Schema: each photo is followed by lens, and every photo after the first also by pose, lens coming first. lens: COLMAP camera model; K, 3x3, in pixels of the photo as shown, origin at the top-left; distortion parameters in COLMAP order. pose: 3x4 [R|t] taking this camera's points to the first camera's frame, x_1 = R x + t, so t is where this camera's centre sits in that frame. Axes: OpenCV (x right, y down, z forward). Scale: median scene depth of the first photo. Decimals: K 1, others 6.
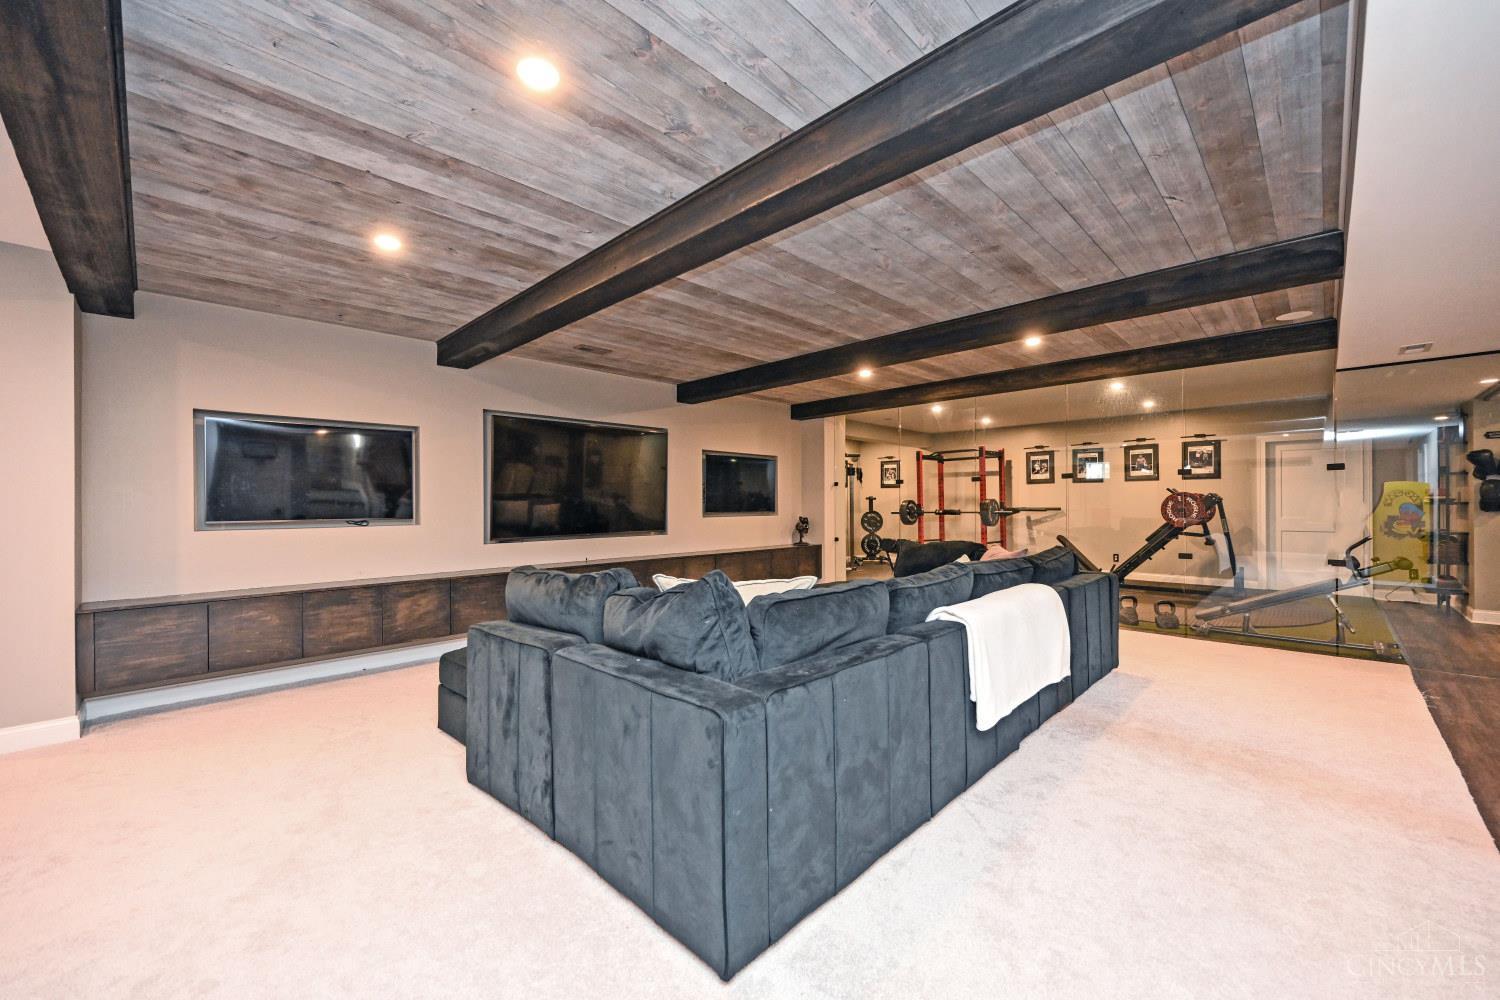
lens RADIAL K [[591.2, 0, 752.0], [0, 591.2, 504.7], [0, 0, 1]] dist [-0.000297, -0.000012]
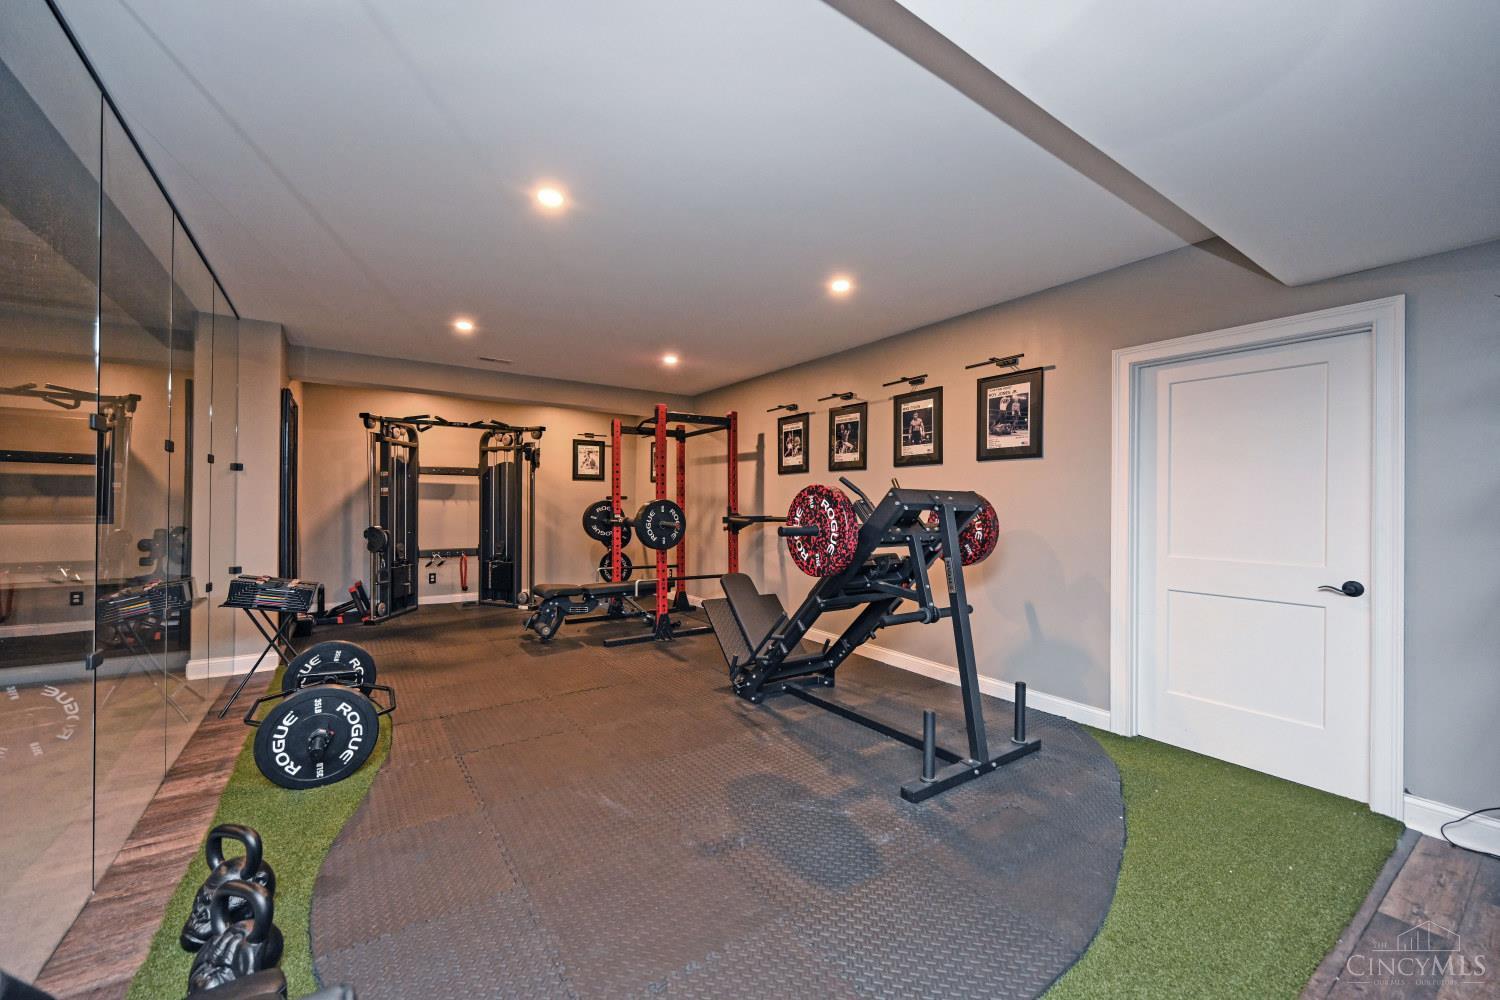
lens RADIAL K [[591.2, 0, 752.7], [0, 591.2, 505.4], [0, 0, 1]] dist [-0.000297, -0.000012]
pose [[0.981791, 0.015479, -0.189331, 0.668392], [-0.015469, 0.999879, 0.001530, -0.007806], [0.189332, 0.001427, 0.981912, 0.542803]]
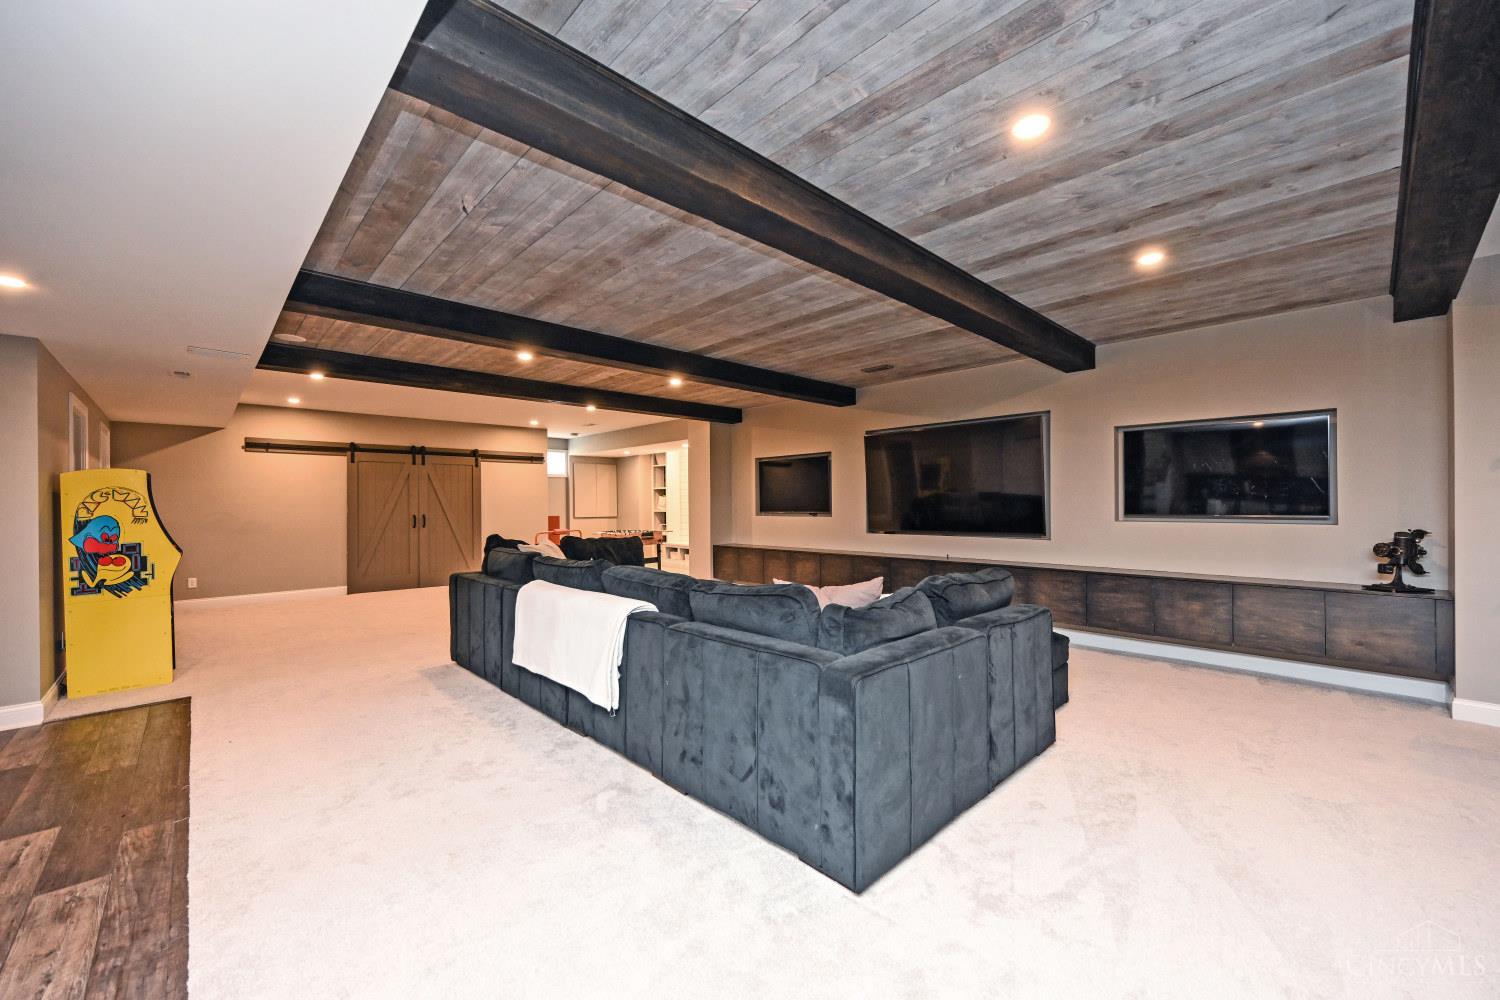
lens RADIAL K [[591.2, 0, 755.1], [0, 591.2, 499.1], [0, 0, 1]] dist [-0.000297, -0.000012]
pose [[-0.038612, 0.009619, -0.999208, 0.523376], [0.018278, 0.999793, 0.008918, -0.016053], [0.999087, -0.017919, -0.038780, 0.485077]]
